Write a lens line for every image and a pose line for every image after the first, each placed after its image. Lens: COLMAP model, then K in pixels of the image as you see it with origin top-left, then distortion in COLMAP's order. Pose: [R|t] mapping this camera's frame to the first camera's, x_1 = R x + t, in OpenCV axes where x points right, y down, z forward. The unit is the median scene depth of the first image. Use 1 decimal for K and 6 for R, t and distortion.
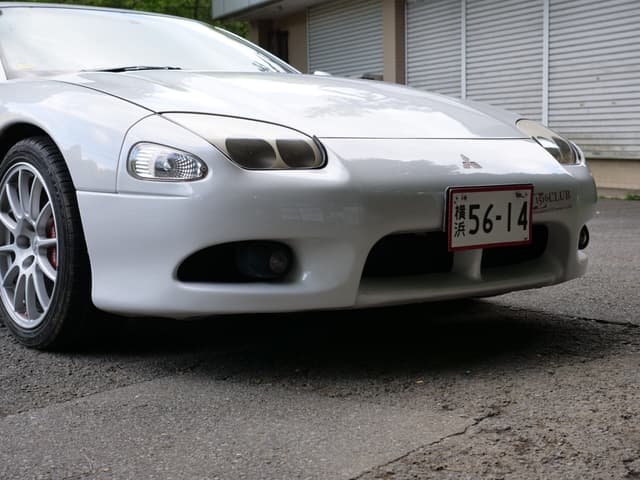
lens RADIAL K [[1214.3, 0, 317.6], [0, 1214.3, 242.3], [0, 0, 1]] dist [0.061238, 0.000000]
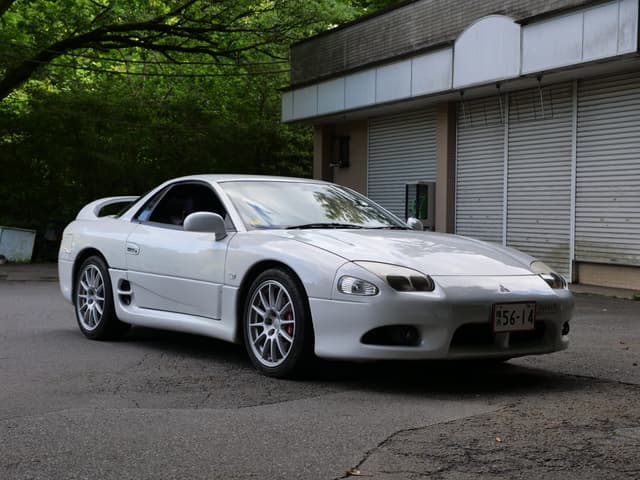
lens RADIAL K [[1214.3, 0, 322.1], [0, 1214.3, 235.5], [0, 0, 1]] dist [0.061238, 0.000000]
pose [[0.999129, 0.028302, -0.030658, -0.112703], [-0.030470, 0.996885, -0.072745, 0.001103], [0.028504, 0.073616, 0.996879, -0.988189]]
